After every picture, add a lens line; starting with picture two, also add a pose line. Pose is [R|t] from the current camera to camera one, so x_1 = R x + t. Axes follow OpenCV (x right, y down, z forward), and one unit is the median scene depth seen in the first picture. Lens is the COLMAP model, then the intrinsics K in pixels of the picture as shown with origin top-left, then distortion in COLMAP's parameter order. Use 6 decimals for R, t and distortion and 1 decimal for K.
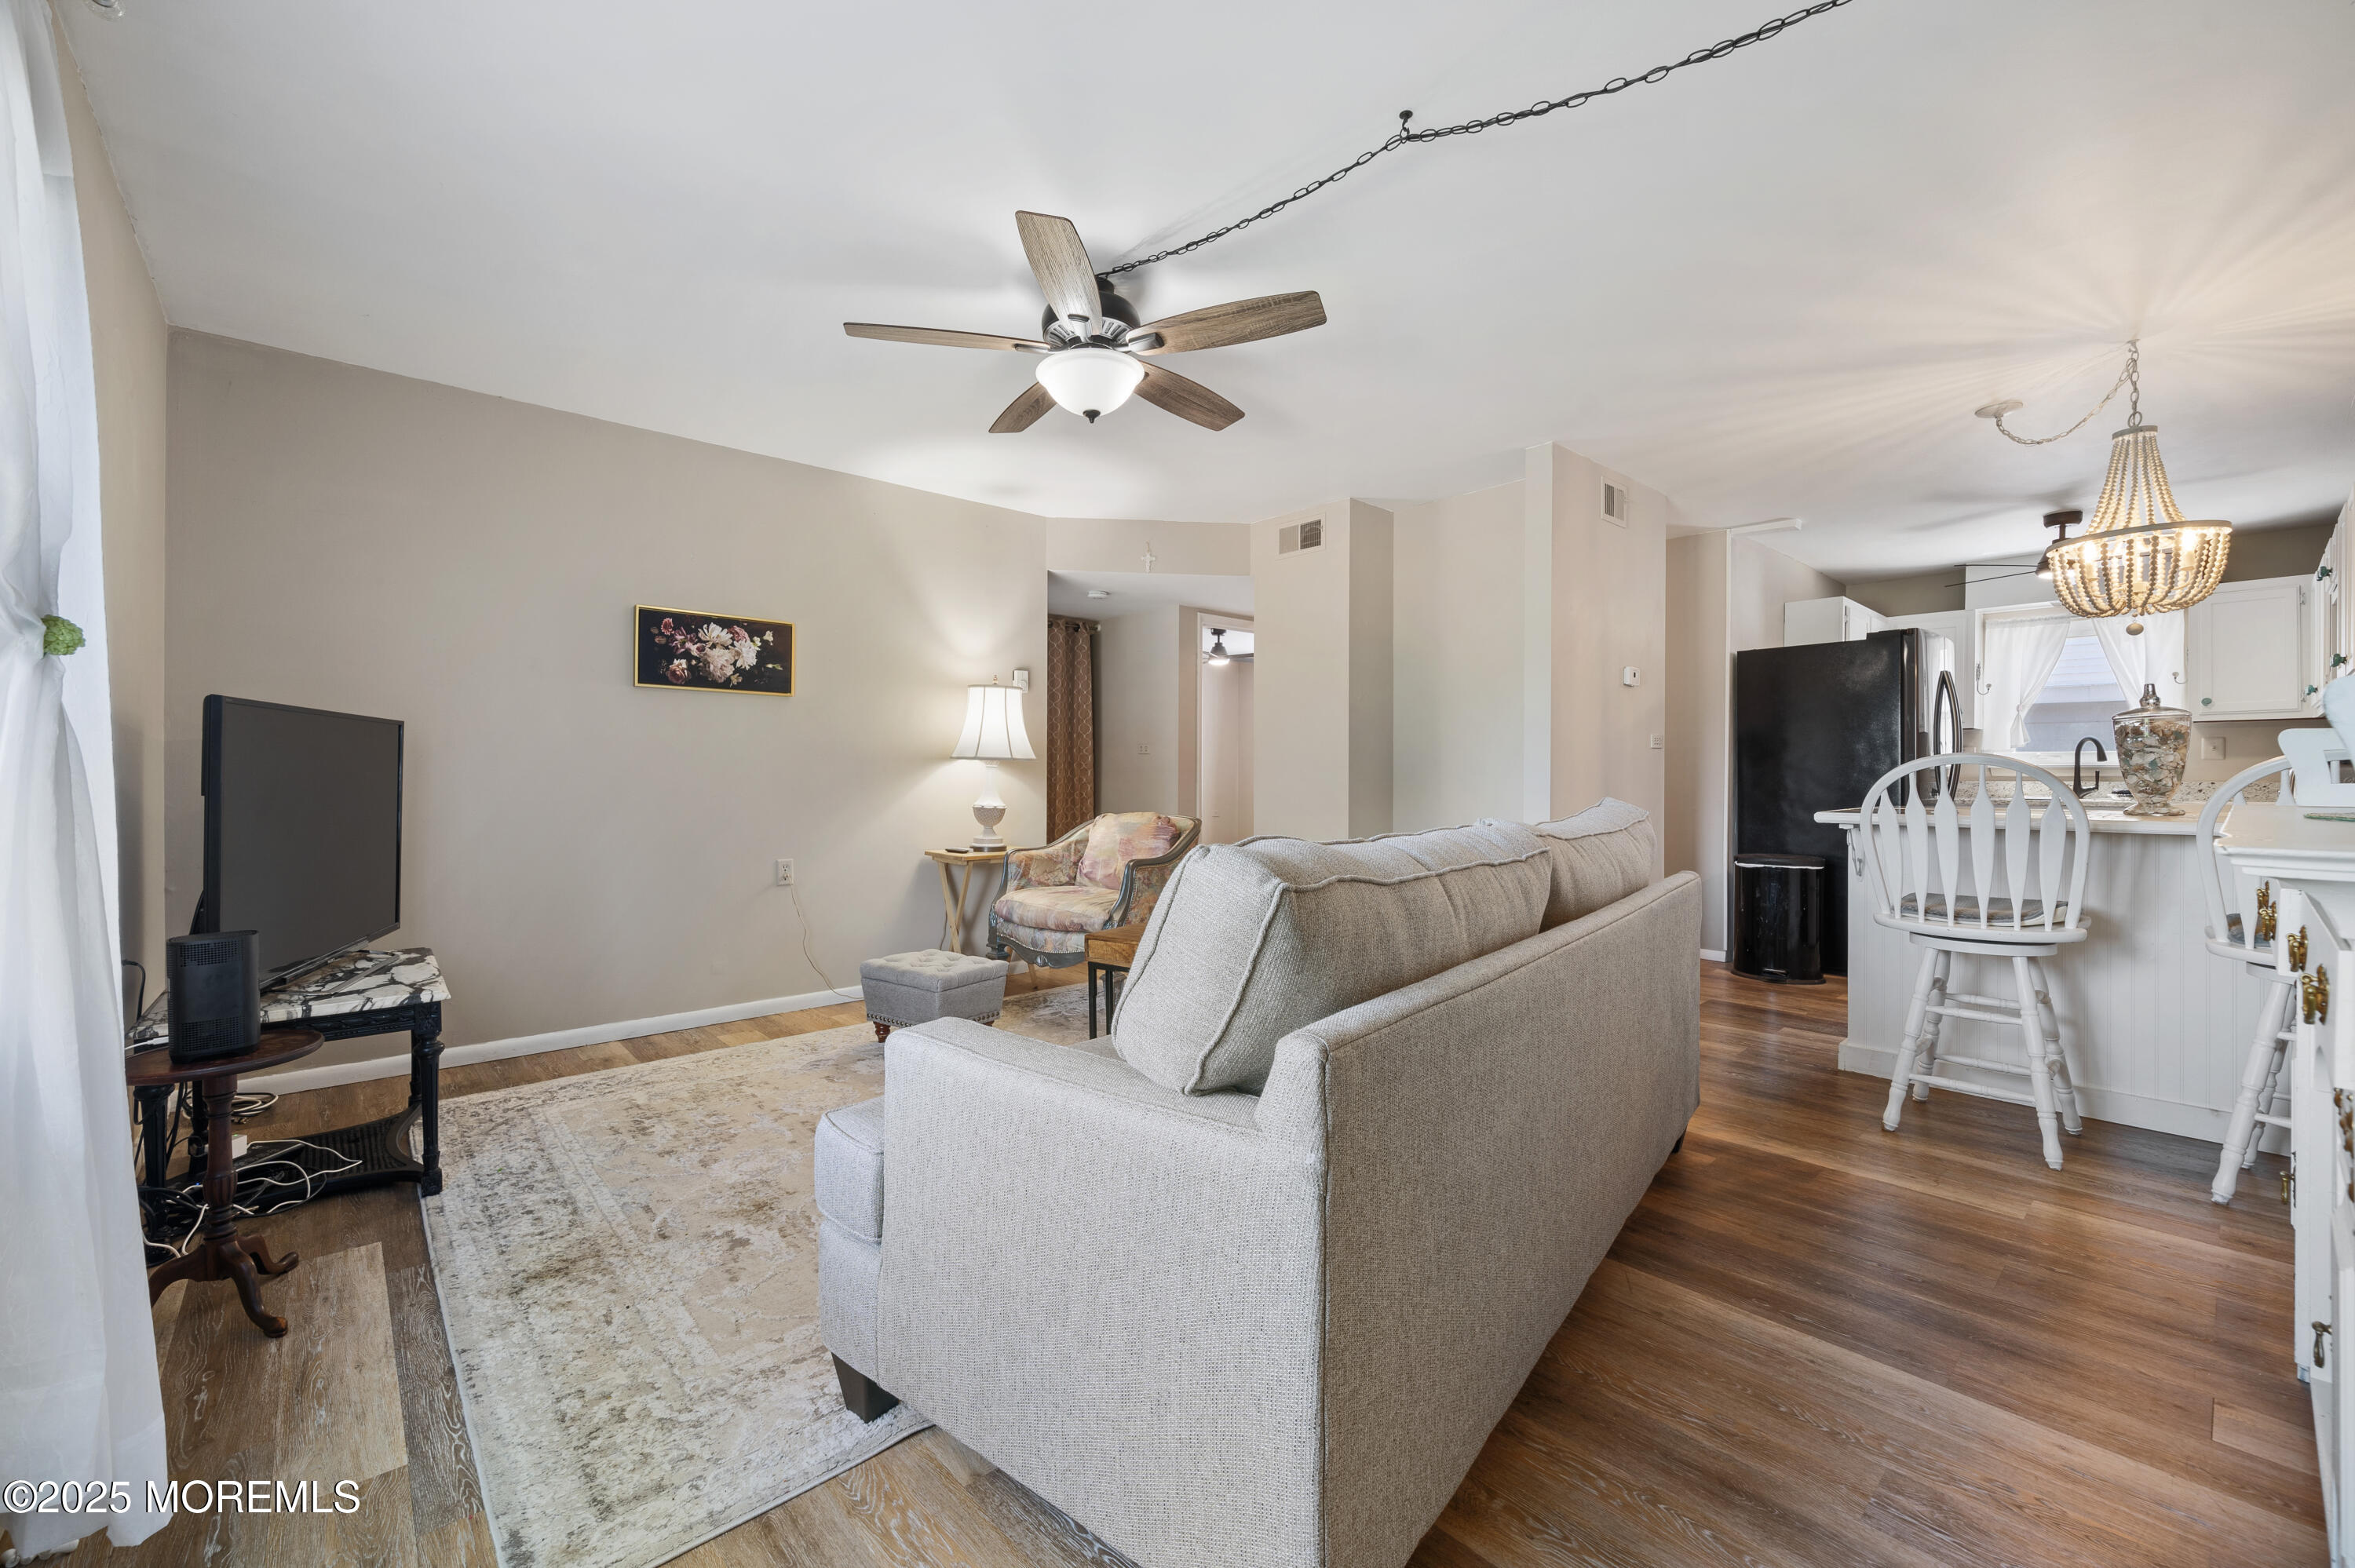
lens RADIAL K [[944.7, 0, 1170.2], [0, 944.7, 760.1], [0, 0, 1]] dist [-0.000228, 0.000064]
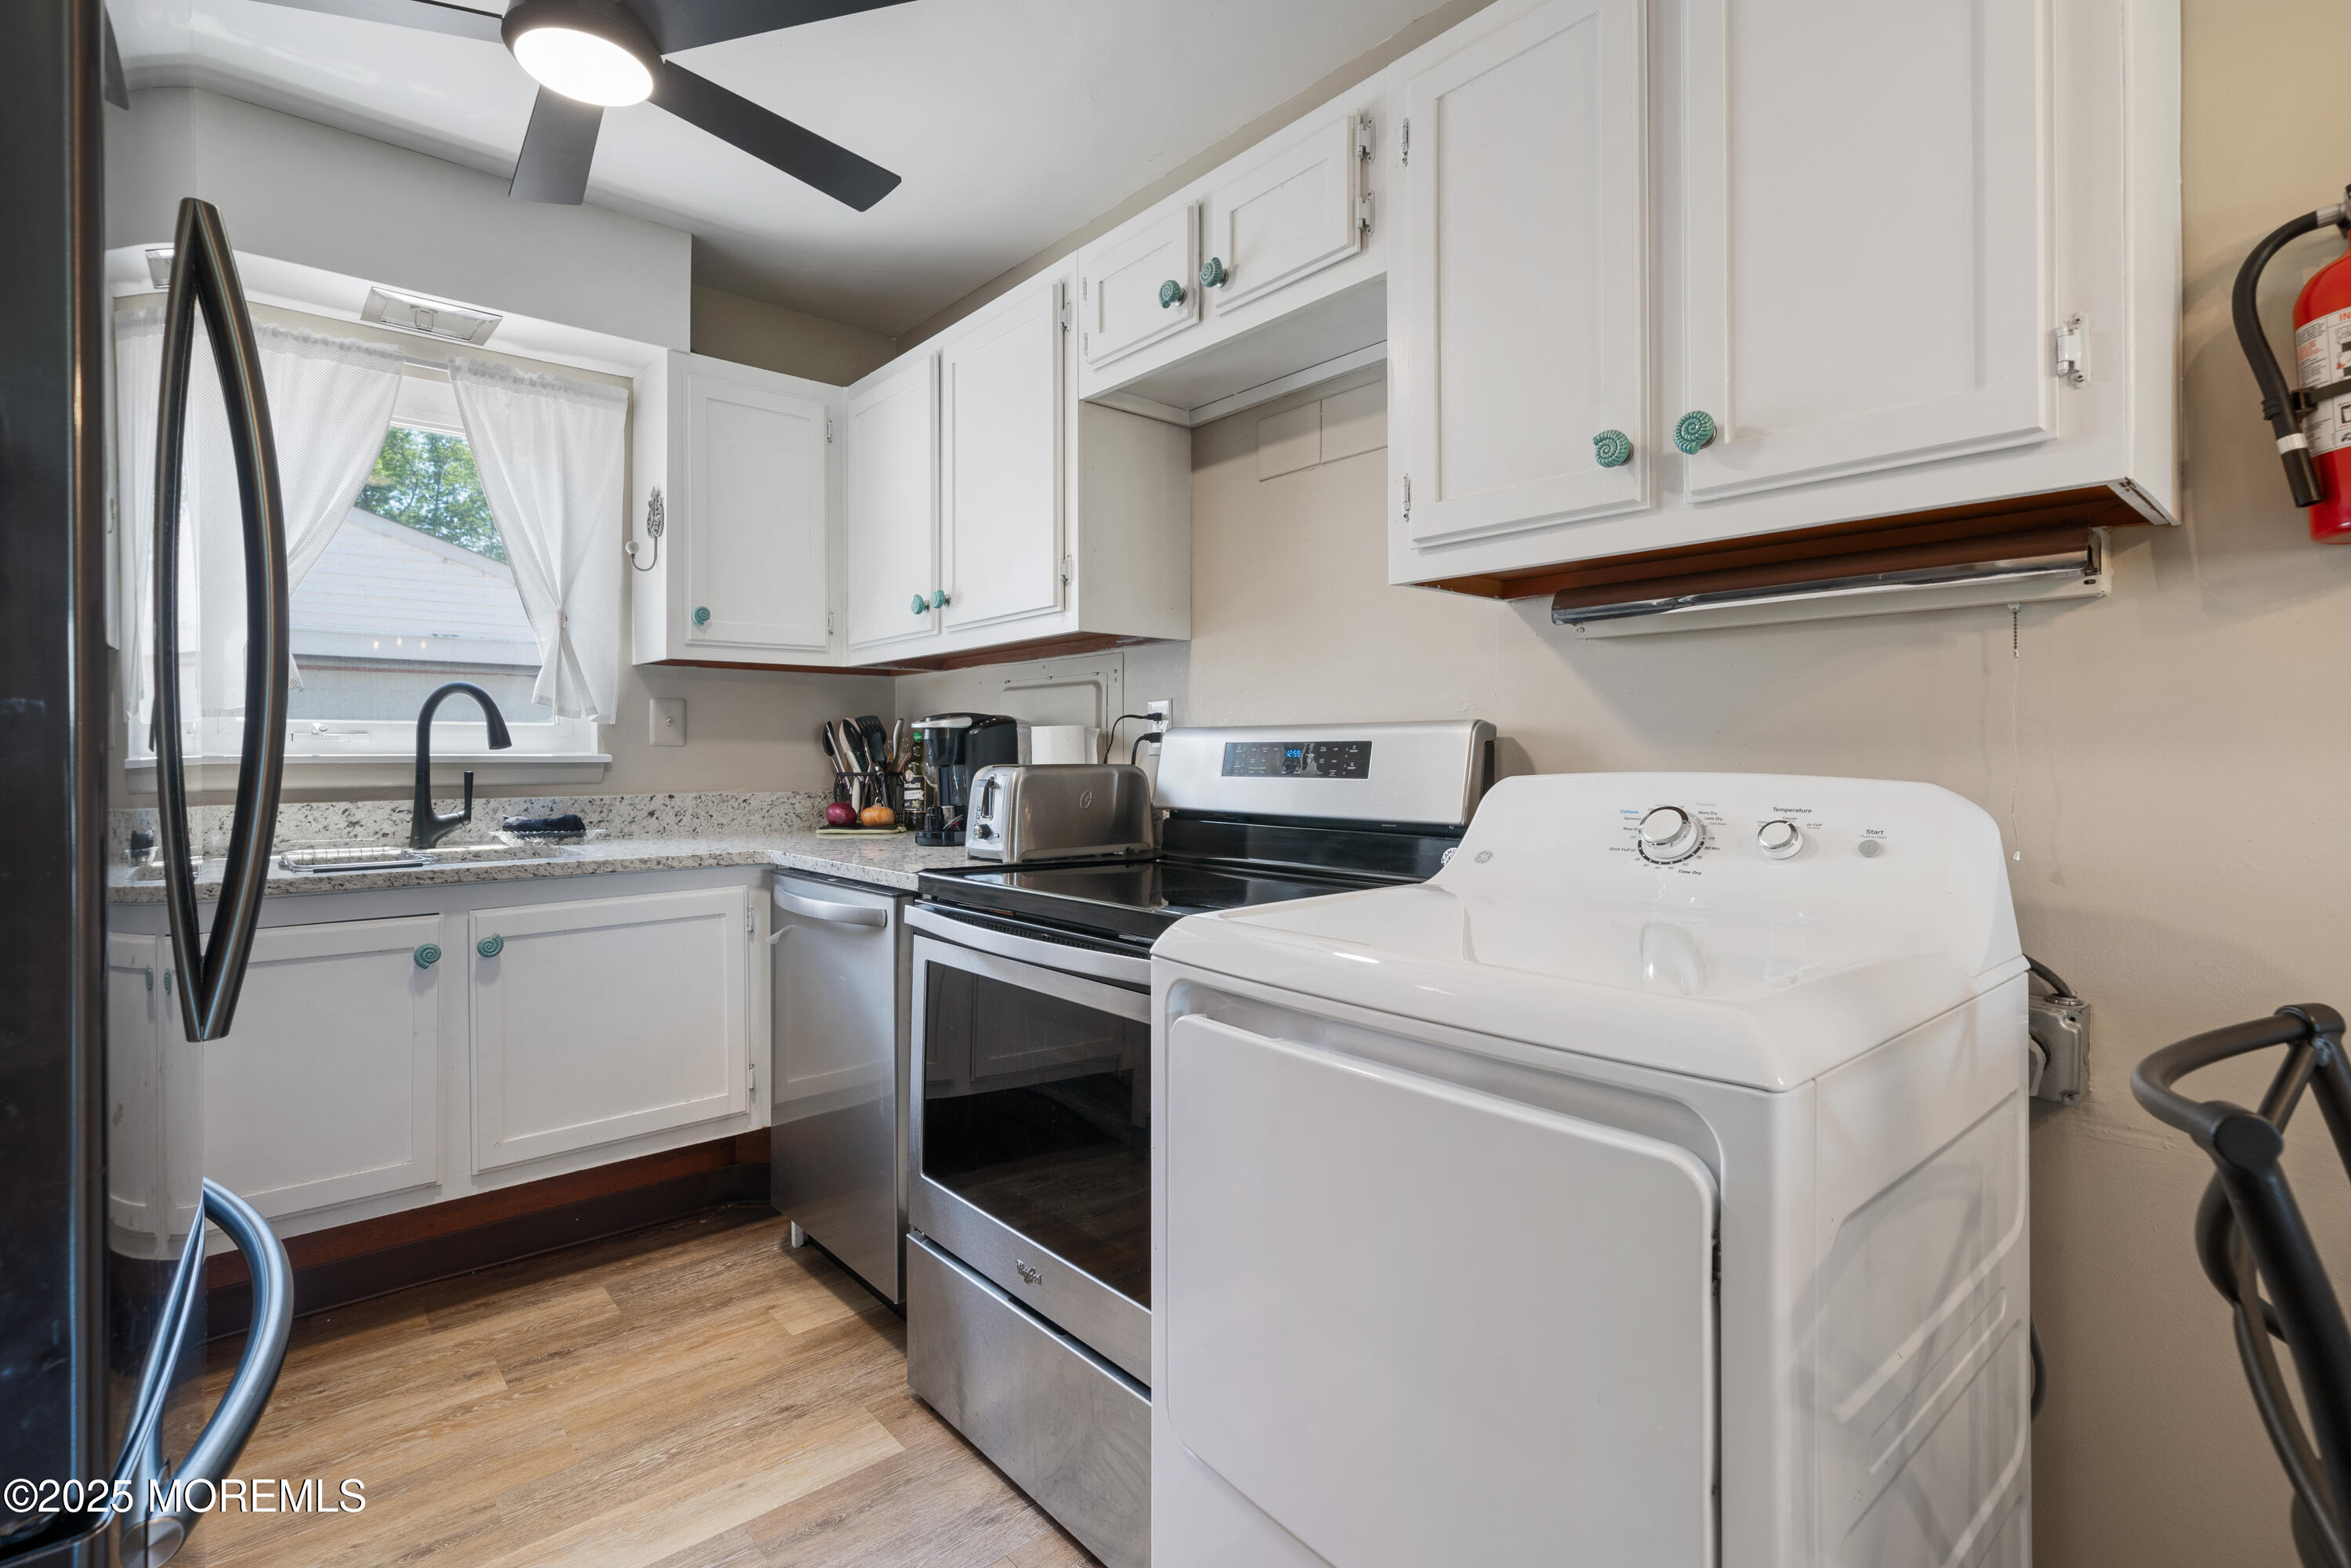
lens RADIAL K [[1101.3, 0, 1169.6], [0, 1101.3, 744.5], [0, 0, 1]] dist [0.002927, 0.001002]
pose [[0.011389, 0.006434, 0.999914, 0.782068], [-0.015339, 0.999863, -0.006259, -0.001699], [-0.999817, -0.015266, 0.011486, 1.032878]]
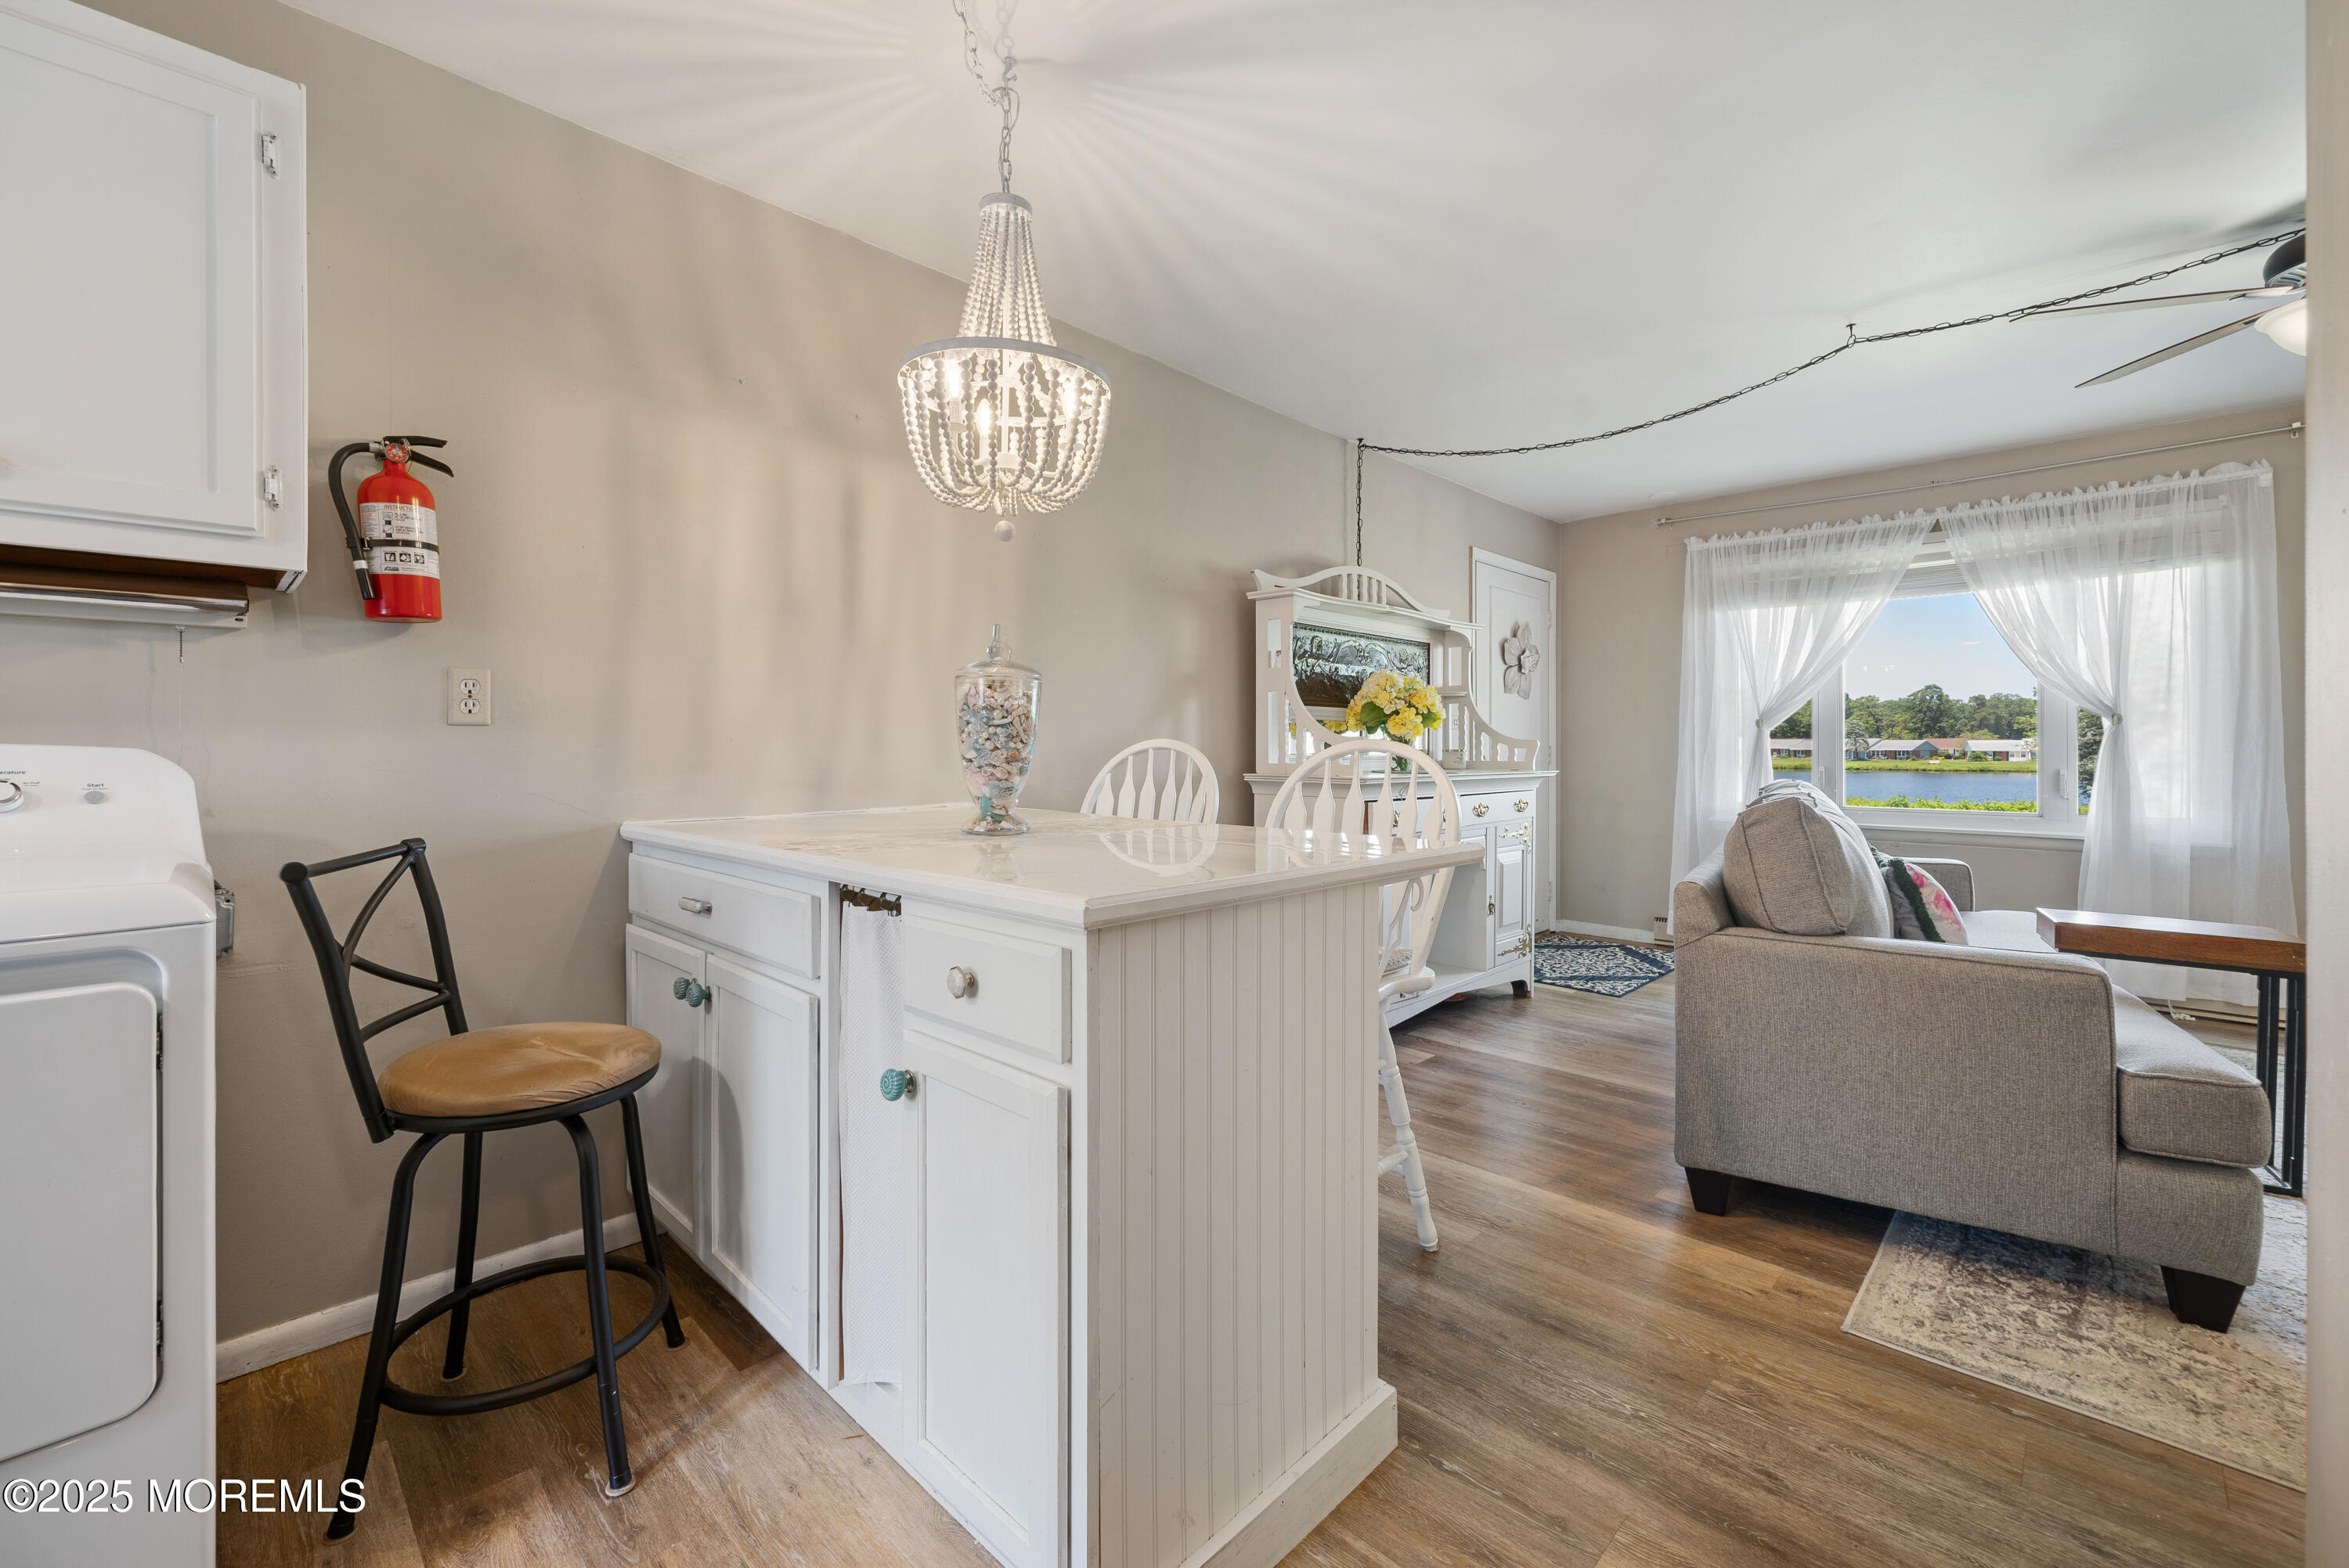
lens RADIAL K [[962.7, 0, 1164.7], [0, 962.7, 759.9], [0, 0, 1]] dist [-0.001284, -0.000094]
pose [[-0.997347, -0.001222, -0.072781, 0.722086], [-0.000979, 0.999994, -0.003375, 0.008812], [0.072785, -0.003295, -0.997342, 1.223061]]
